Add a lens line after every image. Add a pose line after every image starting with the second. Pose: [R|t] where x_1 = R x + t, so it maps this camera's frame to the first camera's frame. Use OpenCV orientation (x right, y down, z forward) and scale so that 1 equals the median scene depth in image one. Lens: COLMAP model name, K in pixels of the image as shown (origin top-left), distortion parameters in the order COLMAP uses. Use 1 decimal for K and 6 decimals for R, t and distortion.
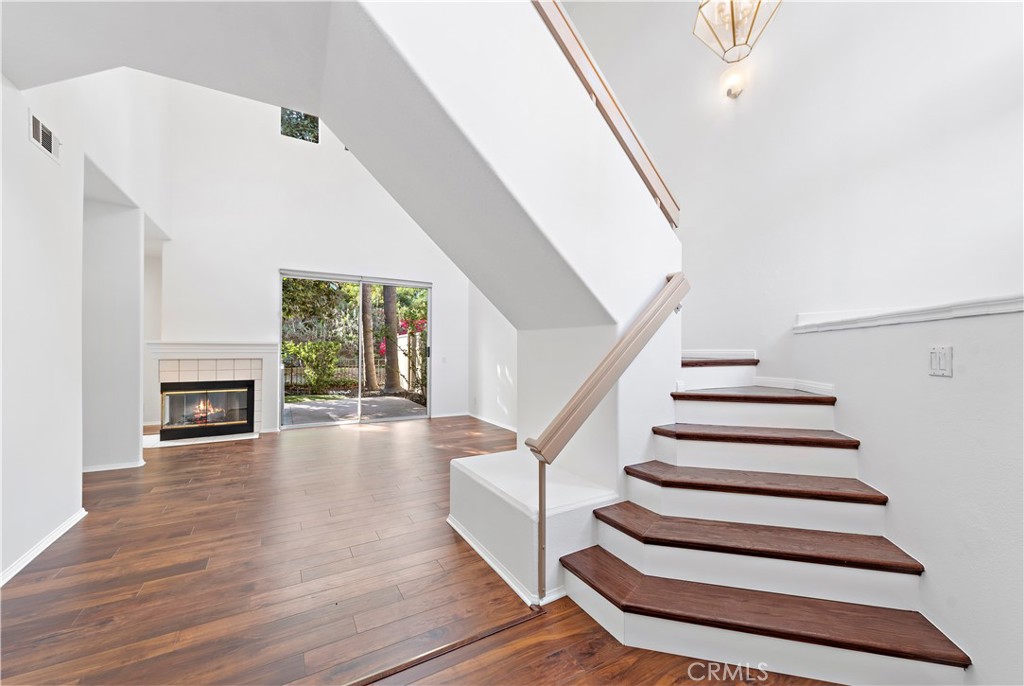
lens RADIAL K [[405.6, 0, 512.2], [0, 405.6, 349.7], [0, 0, 1]] dist [0.014437, -0.001400]
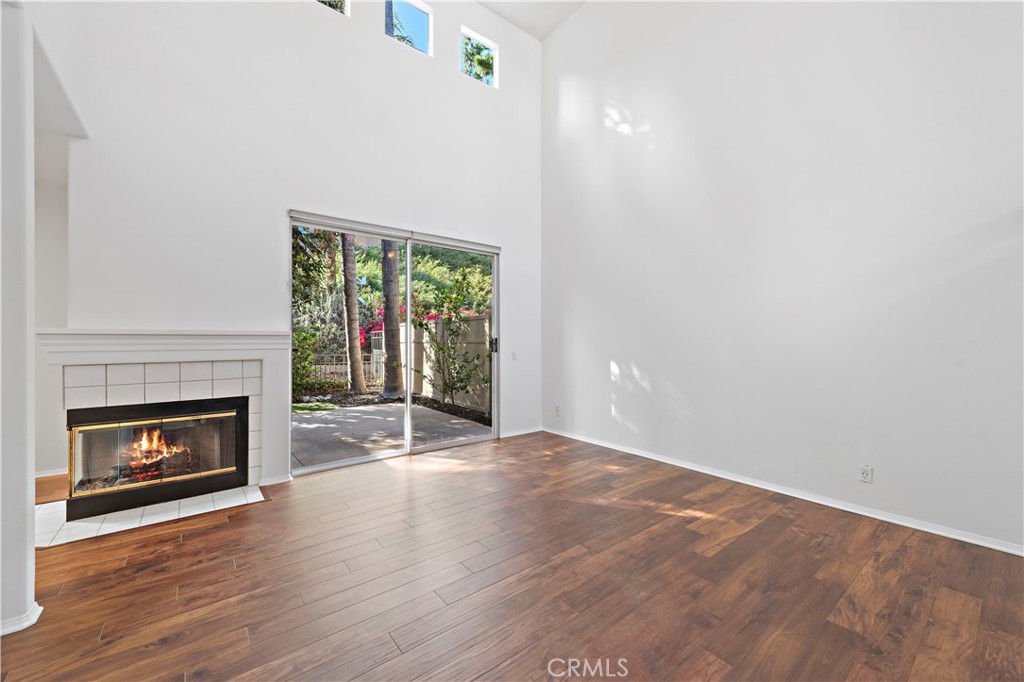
lens RADIAL K [[405.6, 0, 515.0], [0, 405.6, 339.2], [0, 0, 1]] dist [0.014437, -0.001400]
pose [[0.988463, -0.009993, 0.151134, -0.333729], [0.010613, 0.999938, -0.003299, -0.001824], [-0.151092, 0.004865, 0.988508, 0.353971]]
